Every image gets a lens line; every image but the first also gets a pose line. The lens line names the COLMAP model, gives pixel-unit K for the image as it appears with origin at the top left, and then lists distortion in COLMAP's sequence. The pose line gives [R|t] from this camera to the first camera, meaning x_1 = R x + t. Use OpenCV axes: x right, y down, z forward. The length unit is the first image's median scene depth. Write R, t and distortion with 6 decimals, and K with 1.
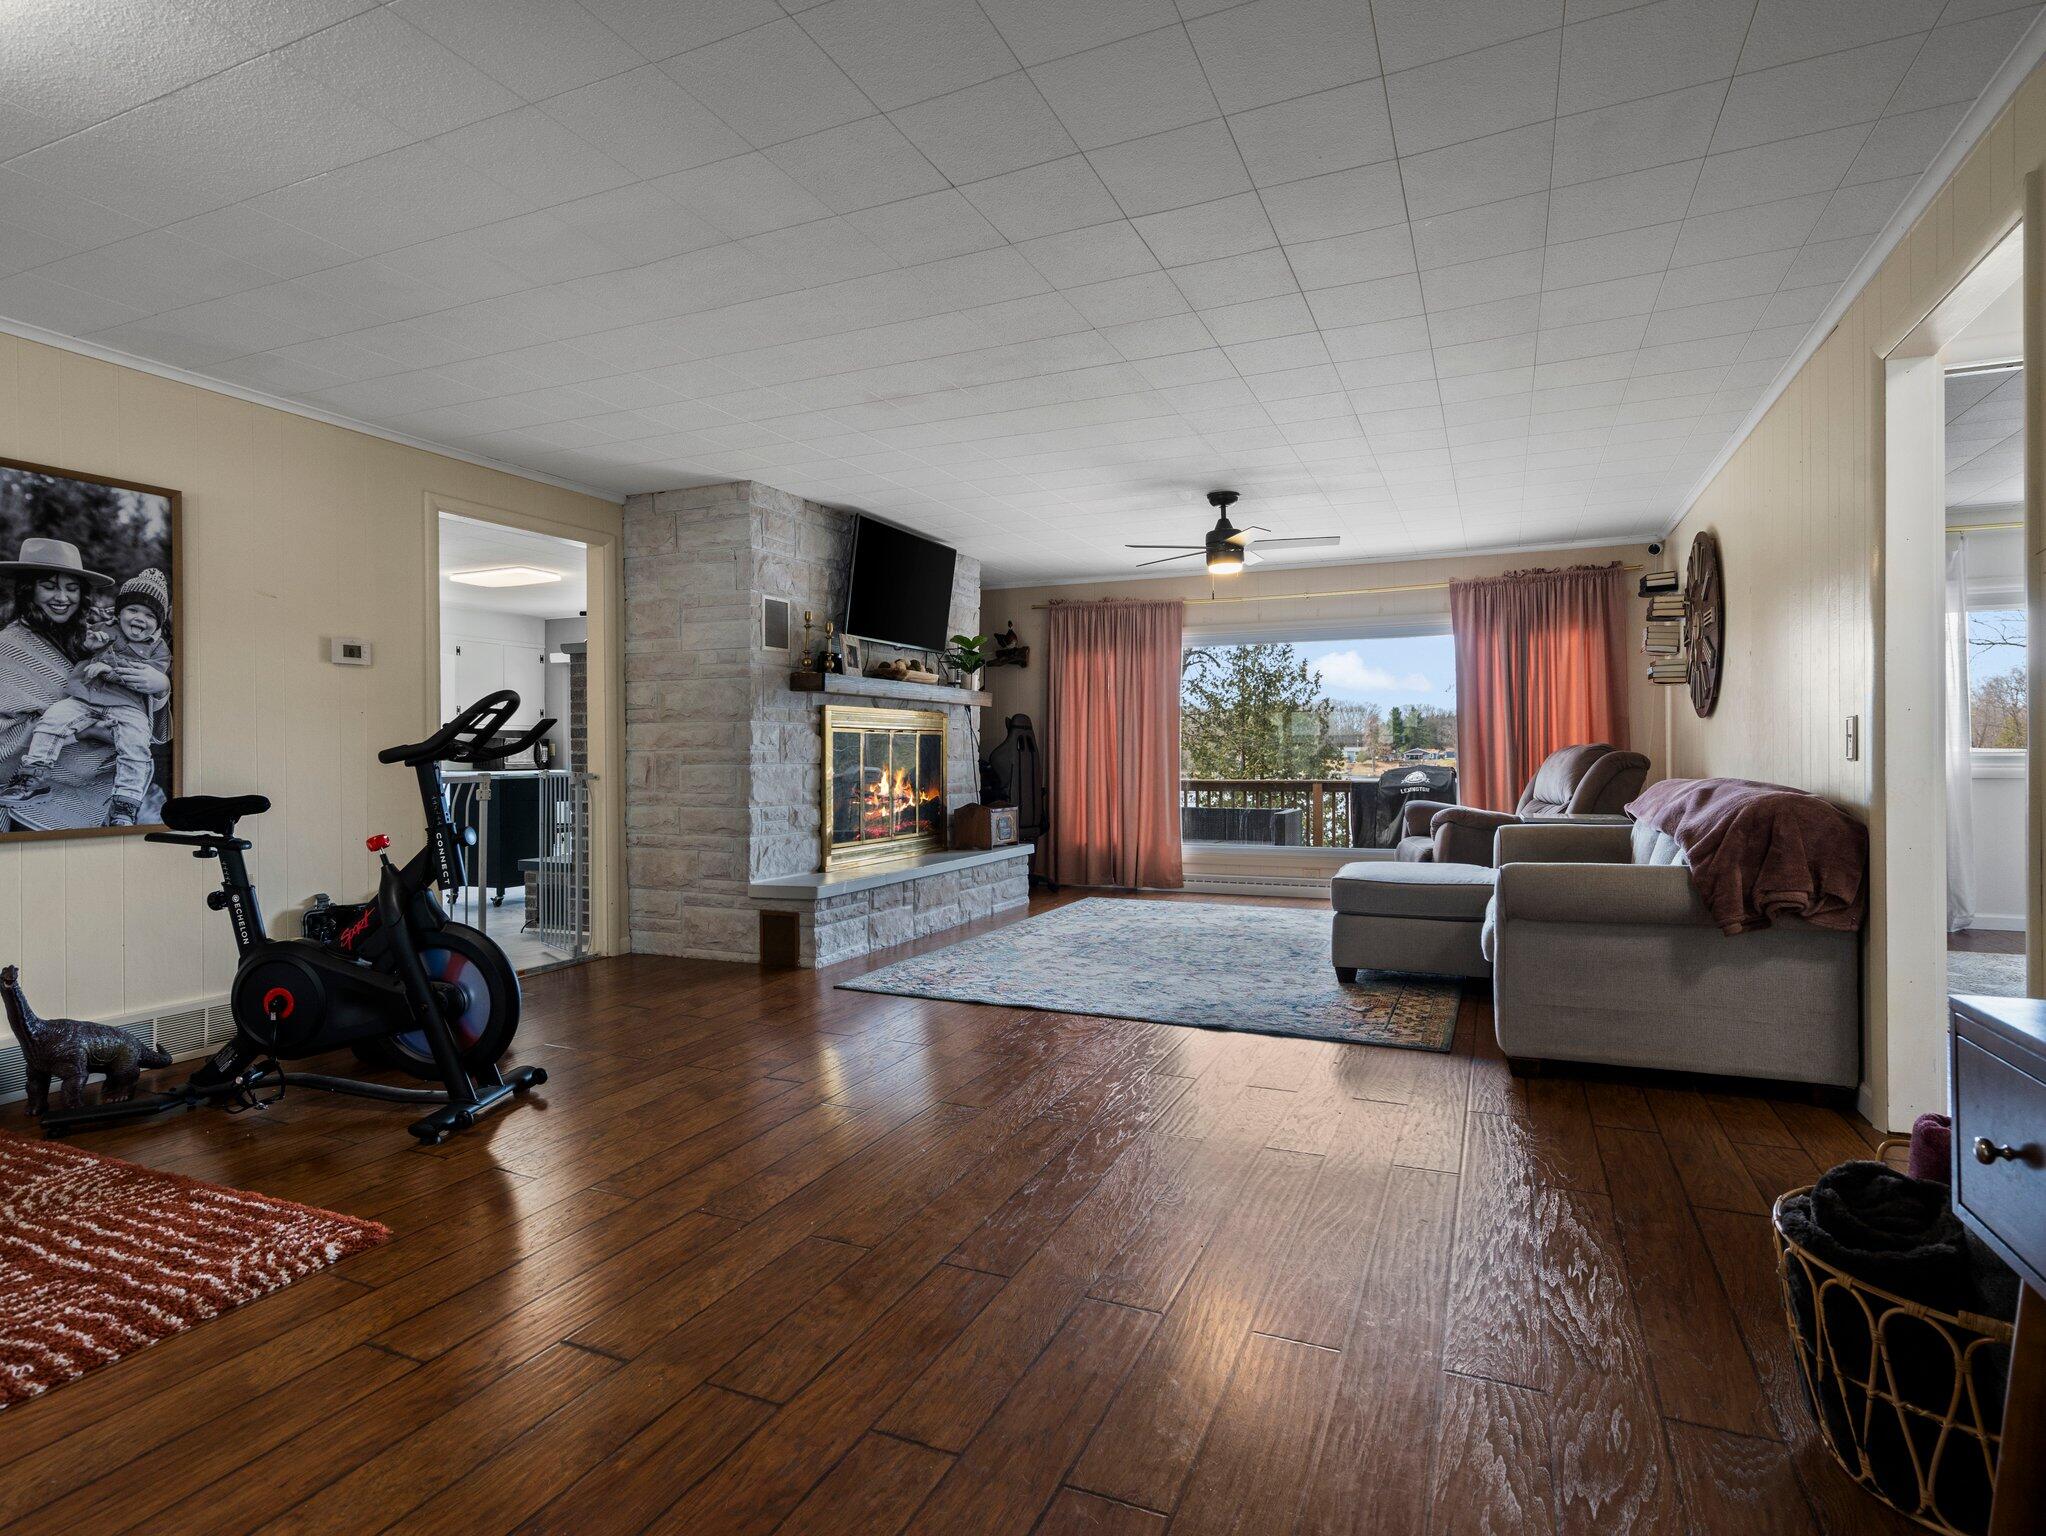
lens RADIAL K [[1091.3, 0, 1023.0], [0, 1091.3, 768.0], [0, 0, 1]] dist [-0.005041, -0.000226]
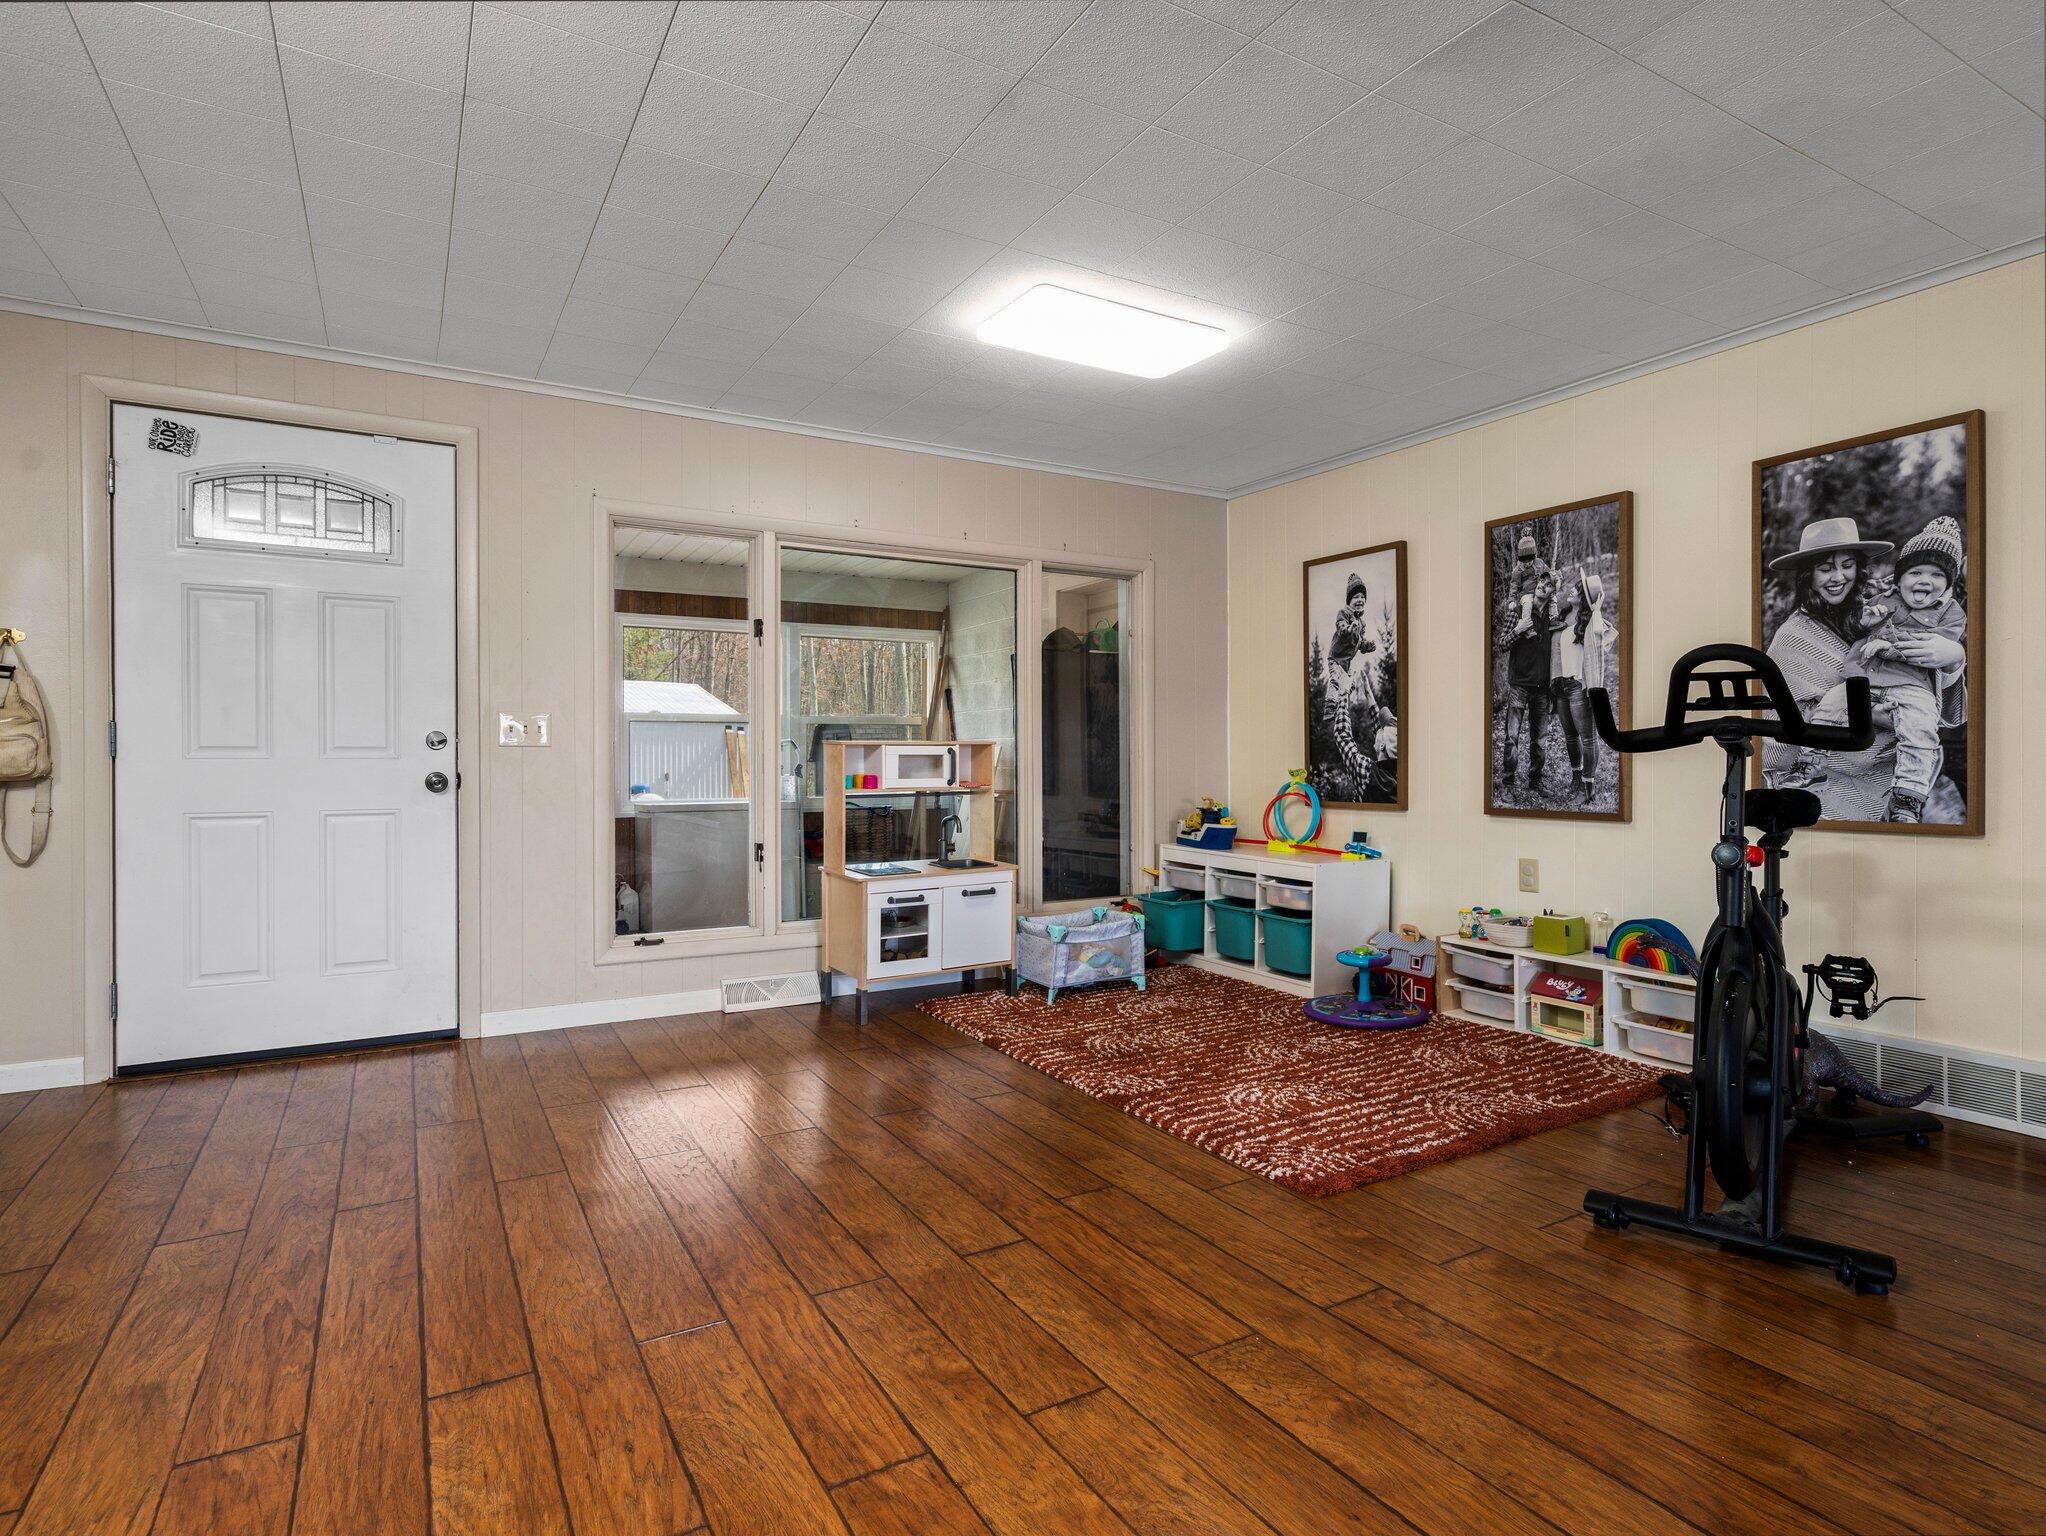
lens RADIAL K [[1072.1, 0, 1016.9], [0, 1072.1, 767.8], [0, 0, 1]] dist [-0.002211, 0.001382]
pose [[-0.592275, 0.013826, -0.805618, 0.293164], [-0.003033, 0.999807, 0.019389, -0.005457], [0.805730, 0.013927, -0.592119, 0.948733]]
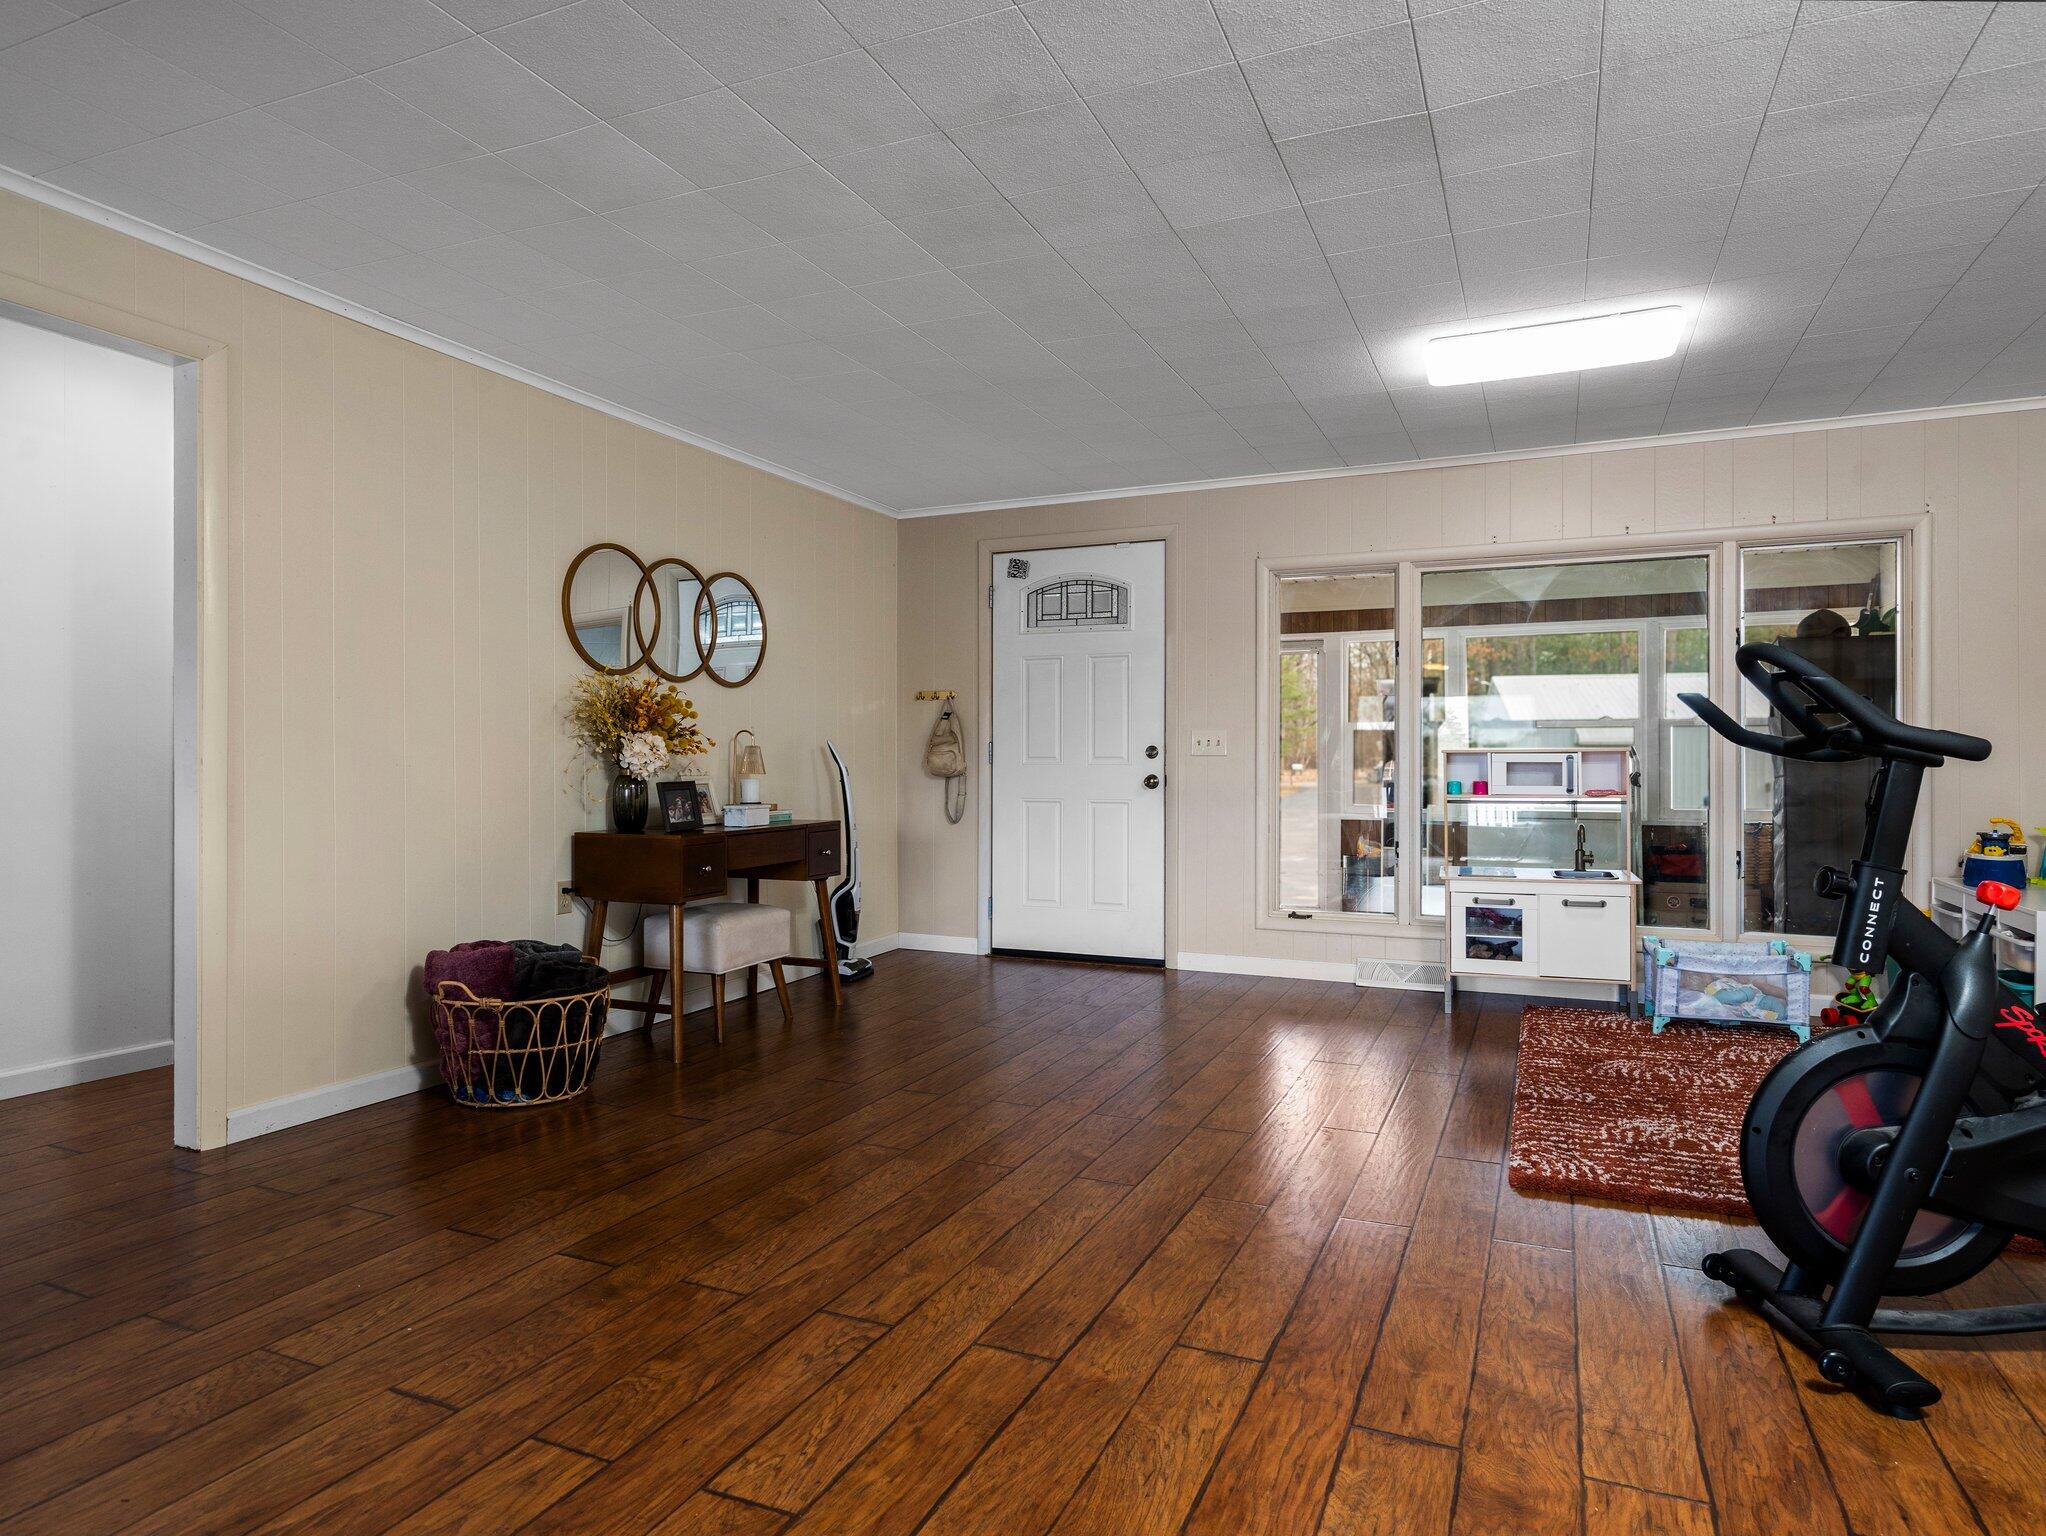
lens RADIAL K [[1183.7, 0, 1023.0], [0, 1183.7, 768.0], [0, 0, 1]] dist [-0.001124, -0.000731]
pose [[-0.999969, 0.006095, 0.004897, -0.061011], [0.006168, 0.999867, 0.015088, -0.014159], [-0.004804, 0.015118, -0.999874, 1.524315]]
